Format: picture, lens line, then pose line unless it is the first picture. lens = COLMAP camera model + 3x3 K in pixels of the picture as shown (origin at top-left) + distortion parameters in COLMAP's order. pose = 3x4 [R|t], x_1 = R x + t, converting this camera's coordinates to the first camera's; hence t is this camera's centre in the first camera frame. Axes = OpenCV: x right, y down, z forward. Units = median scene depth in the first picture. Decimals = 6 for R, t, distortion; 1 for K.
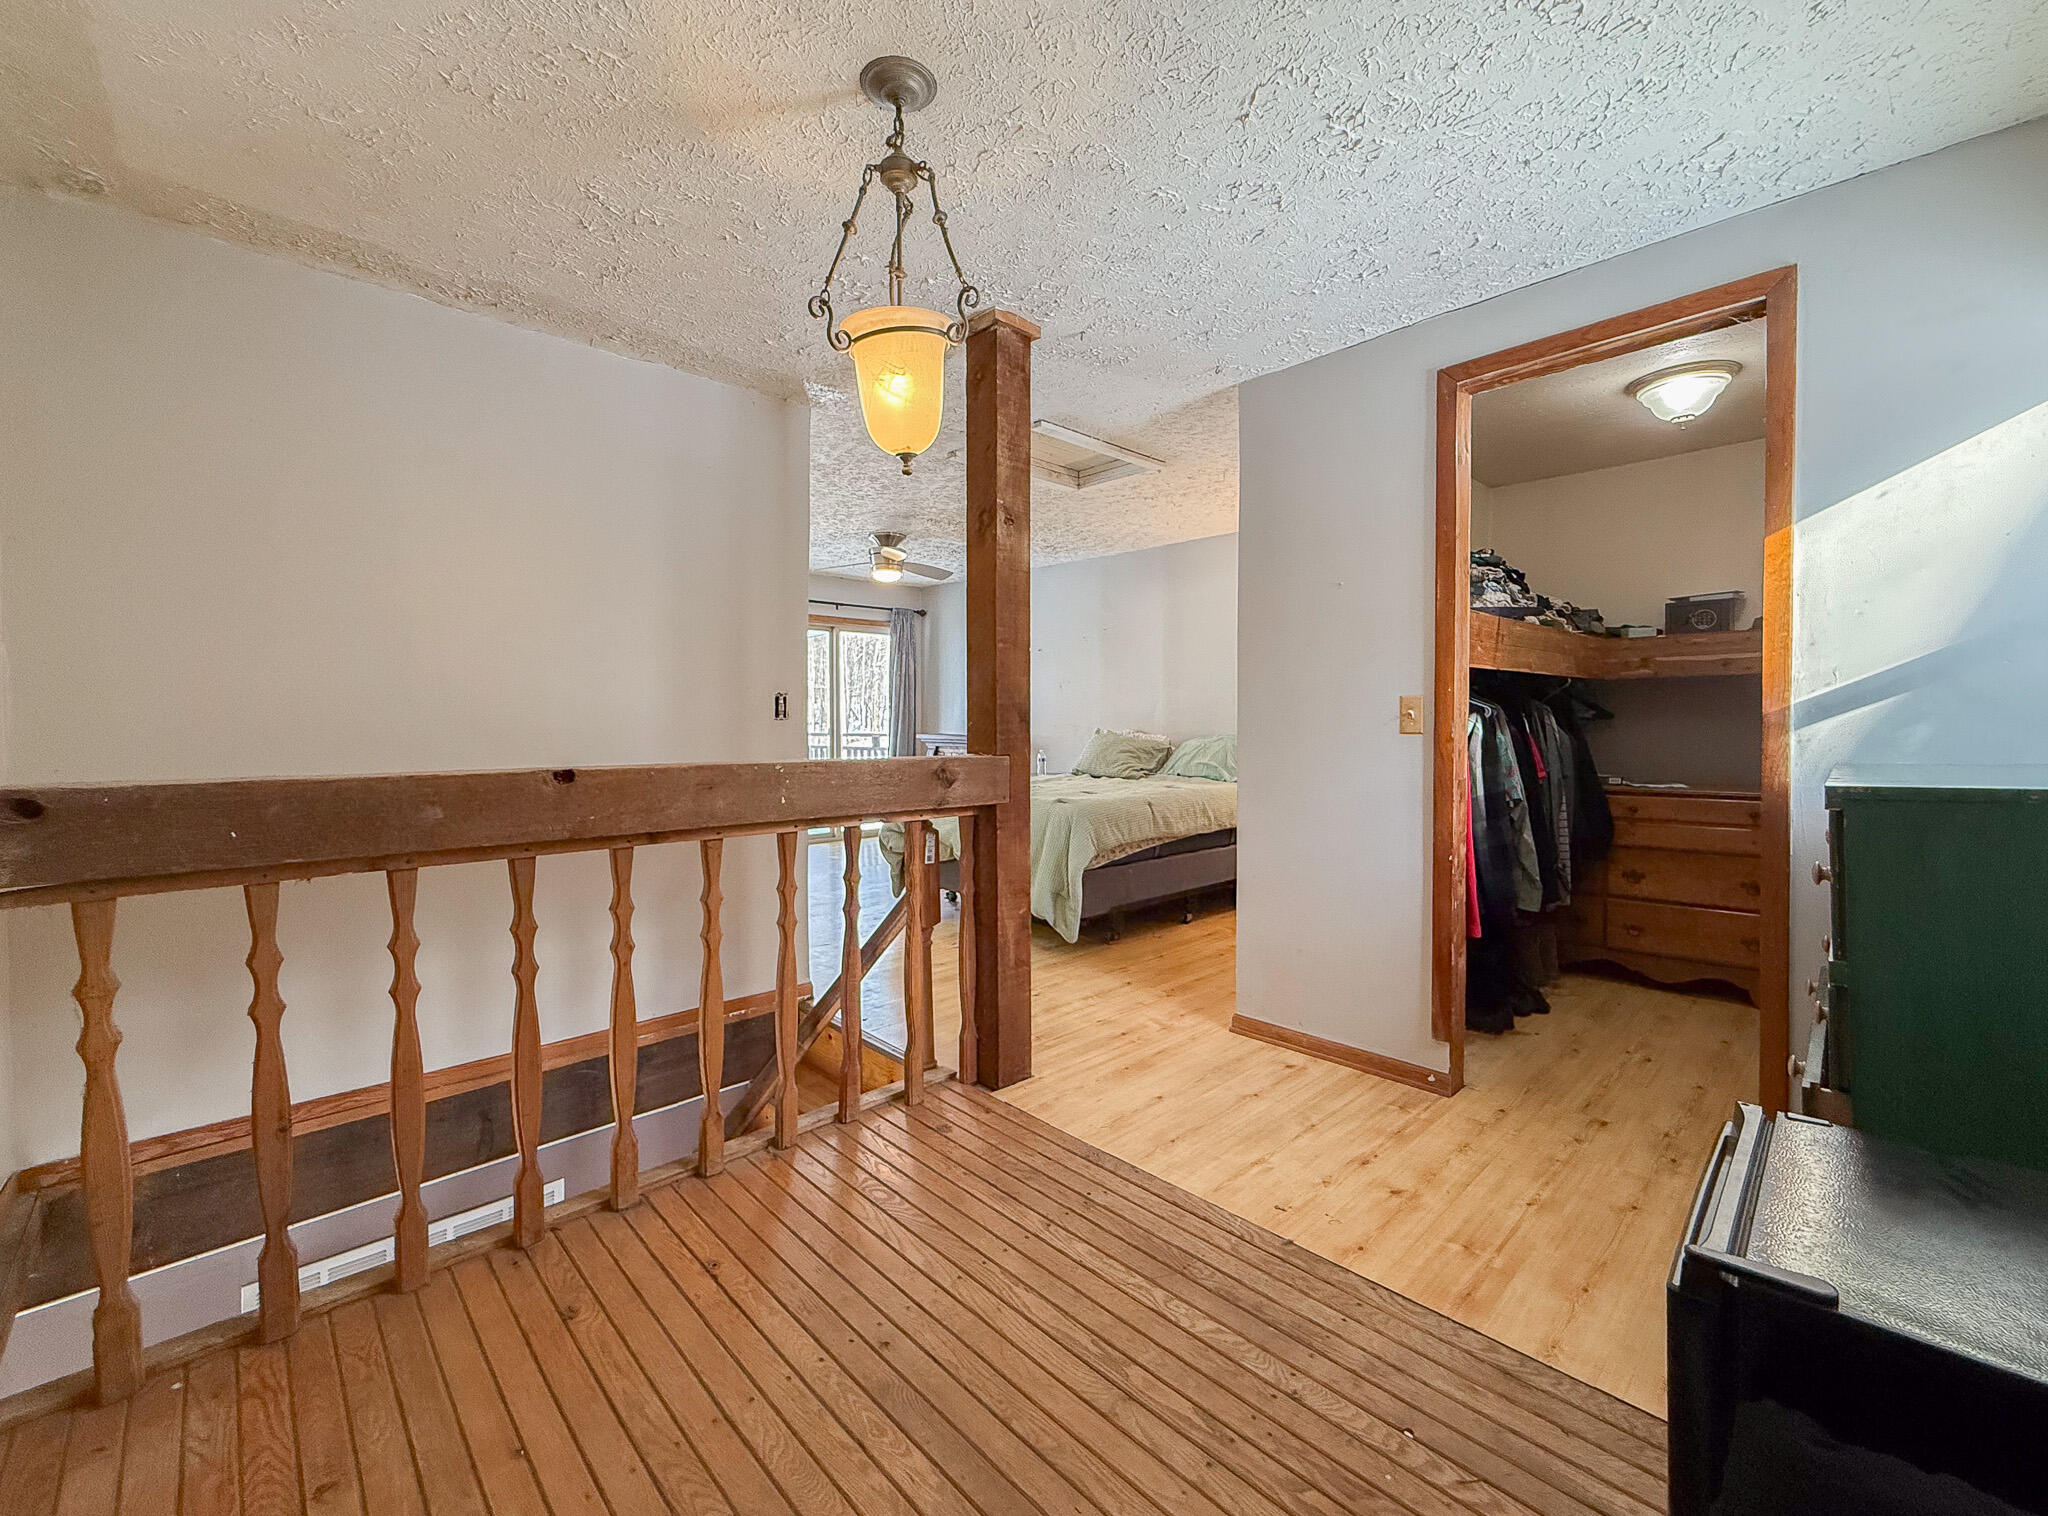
lens RADIAL K [[833.0, 0, 1011.7], [0, 833.0, 742.2], [0, 0, 1]] dist [-0.004136, 0.002040]
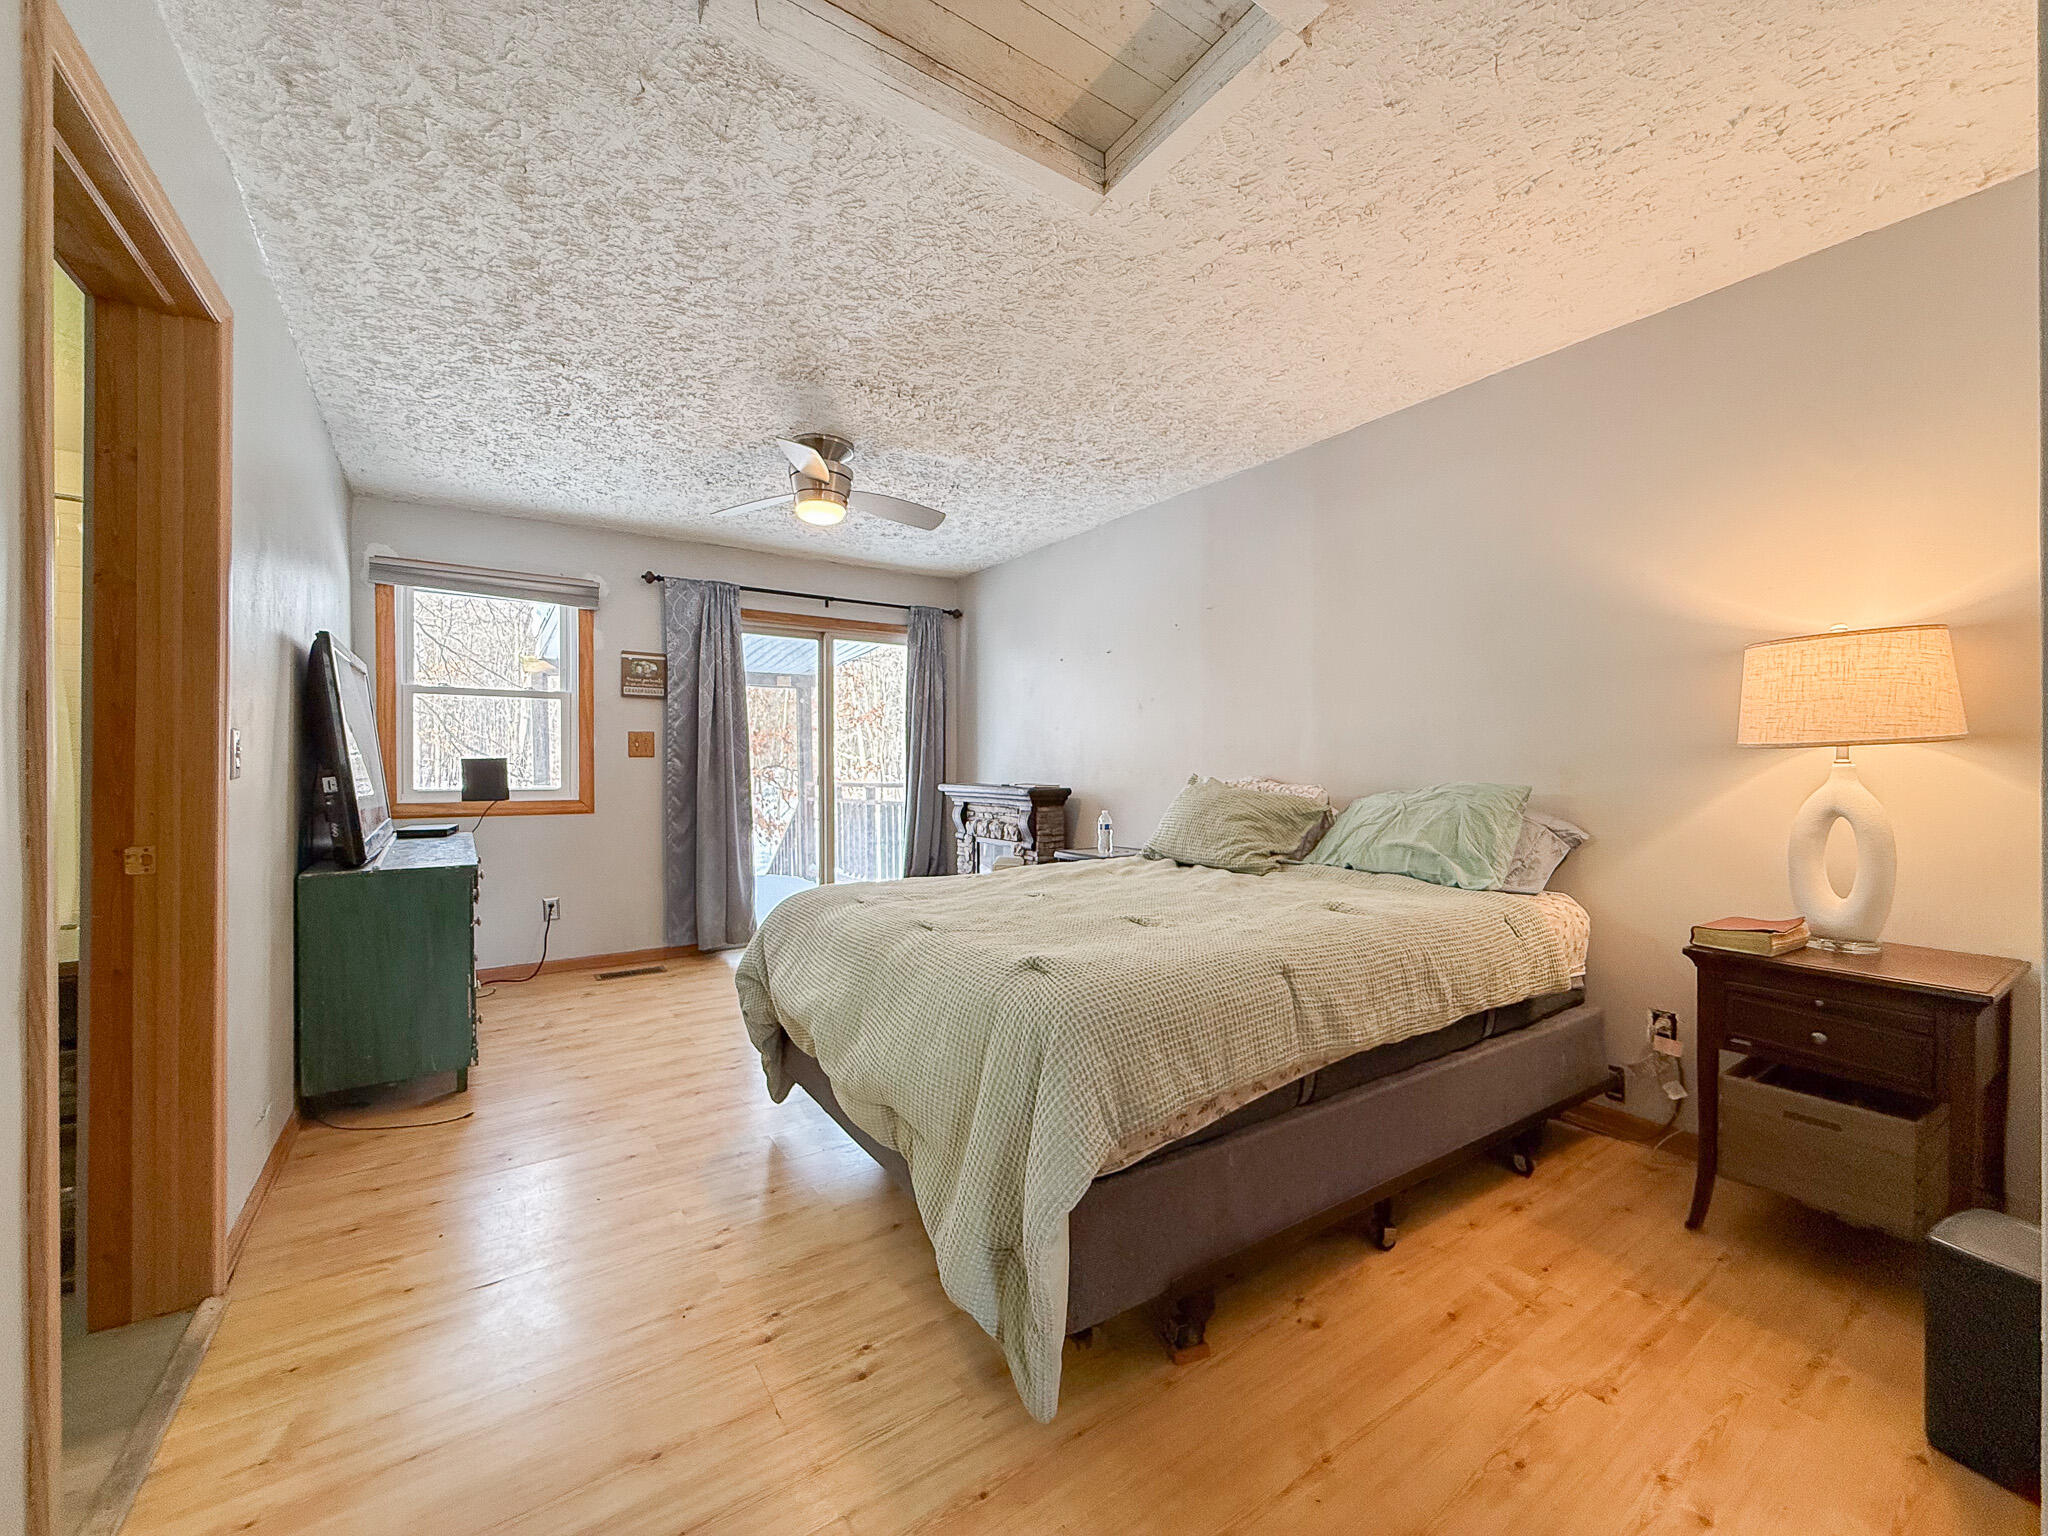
lens RADIAL K [[833.0, 0, 1013.1], [0, 833.0, 775.5], [0, 0, 1]] dist [-0.004136, 0.002040]
pose [[0.987525, -0.001056, -0.157461, 0.112494], [-0.002158, 0.999793, -0.020237, -0.006637], [0.157450, 0.020324, 0.987318, 0.663118]]
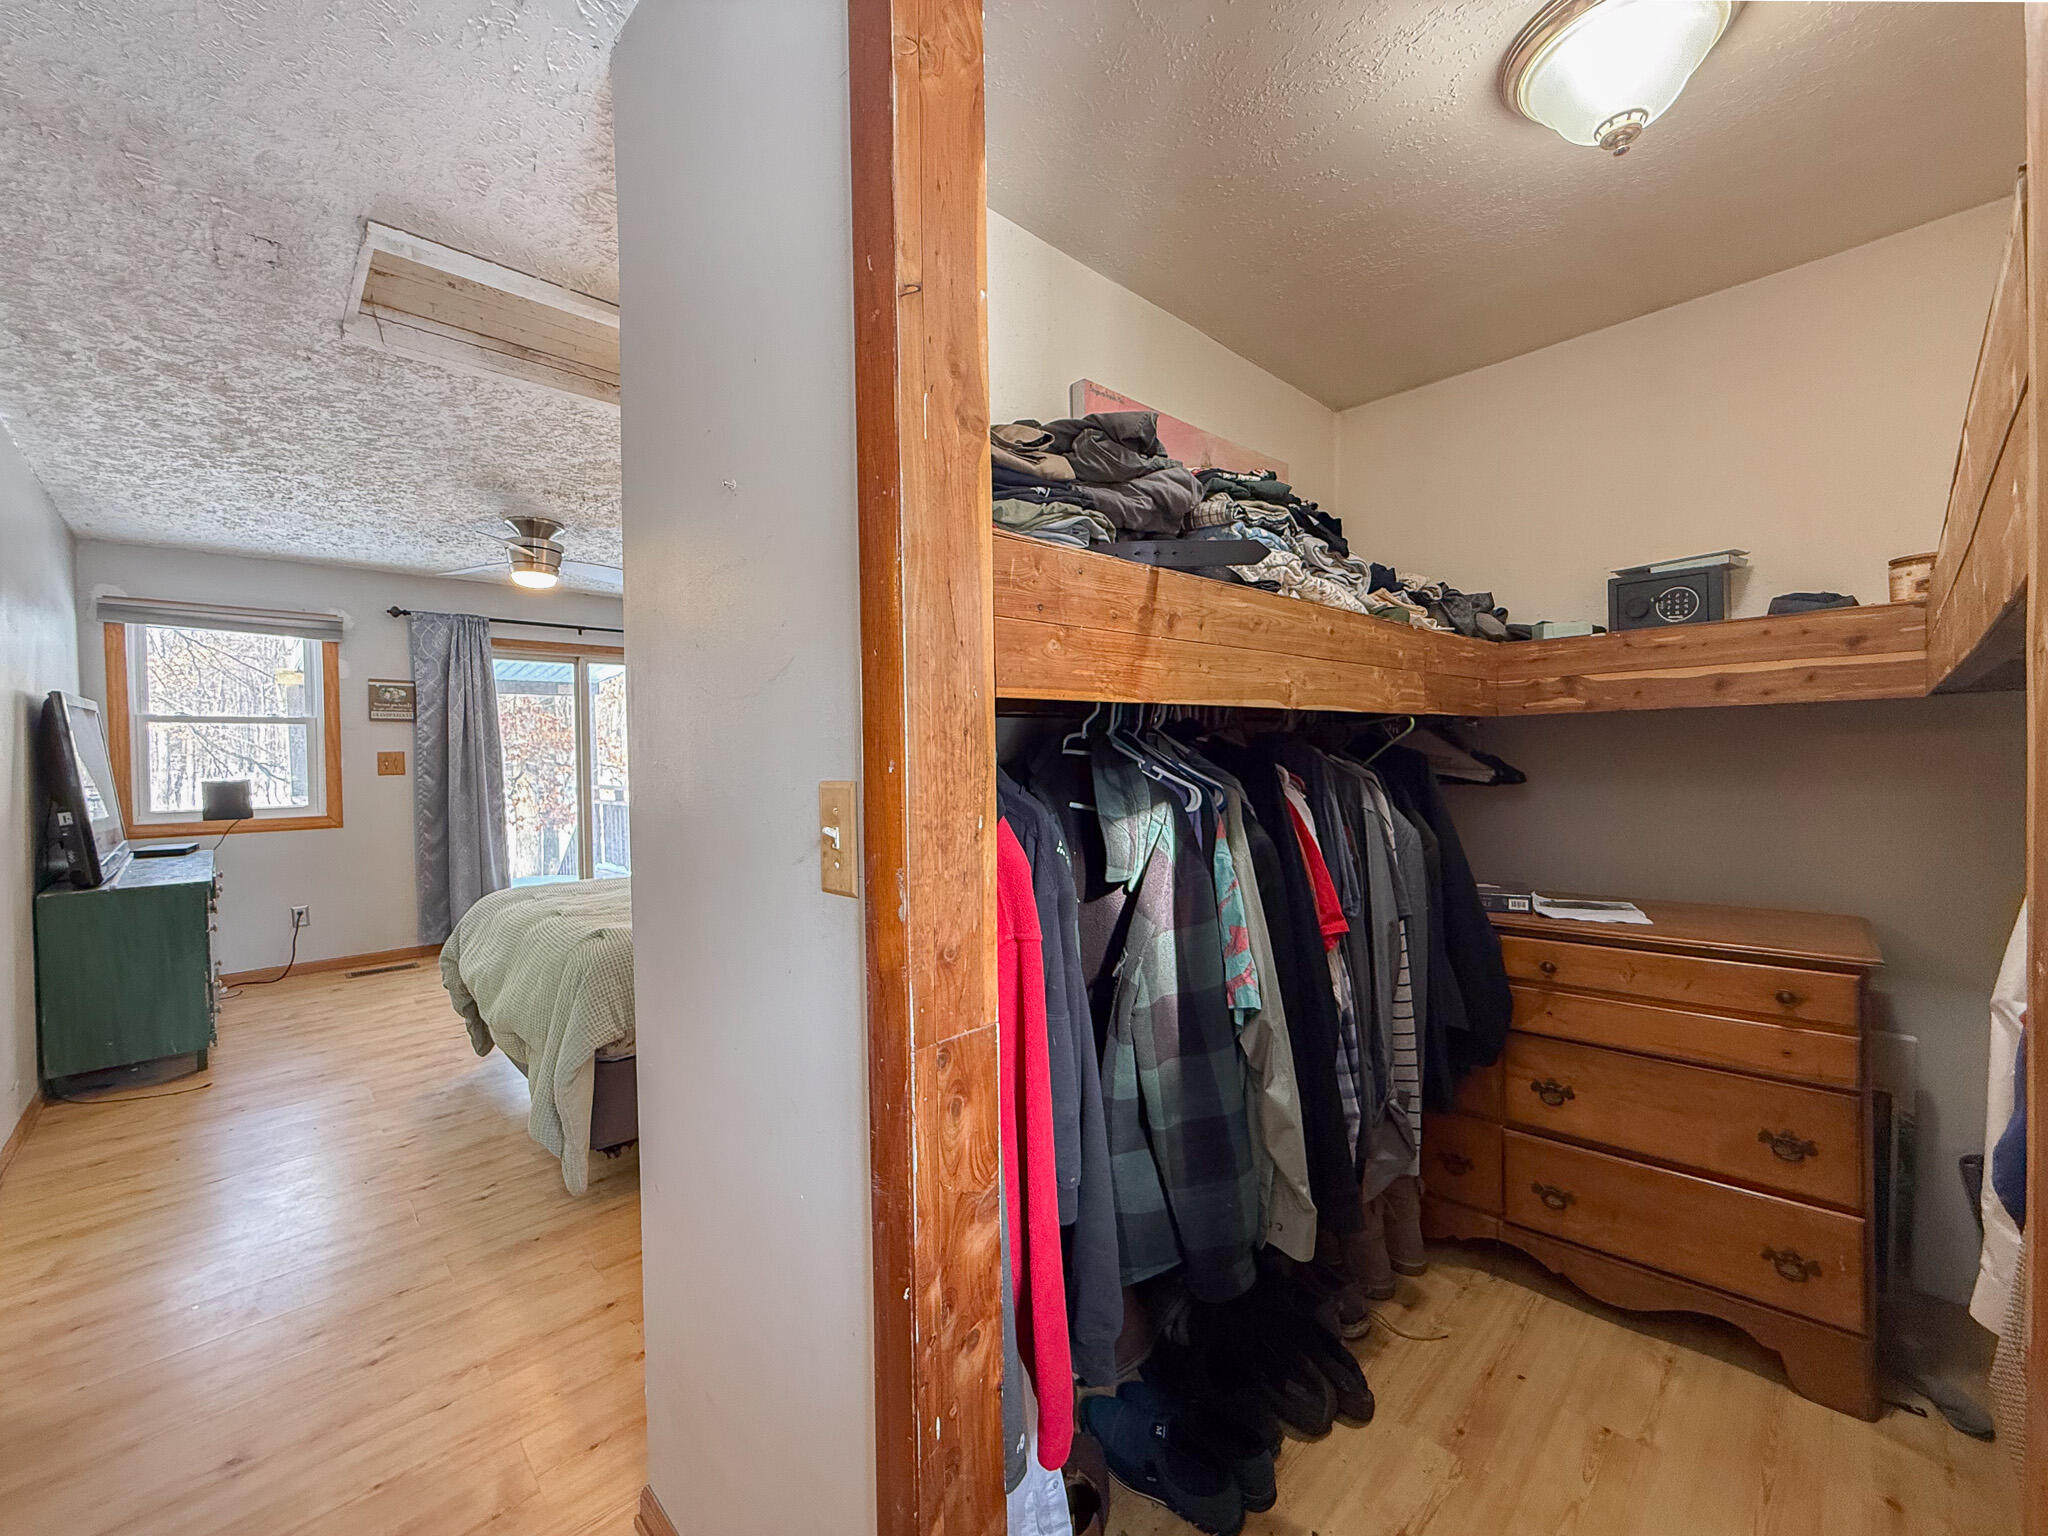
lens RADIAL K [[833.0, 0, 1010.5], [0, 833.0, 773.7], [0, 0, 1]] dist [-0.004136, 0.002040]
pose [[0.999788, -0.014378, 0.014752, 0.357974], [0.014458, 0.999881, -0.005338, -0.037343], [-0.014674, 0.005550, 0.999877, 0.427690]]
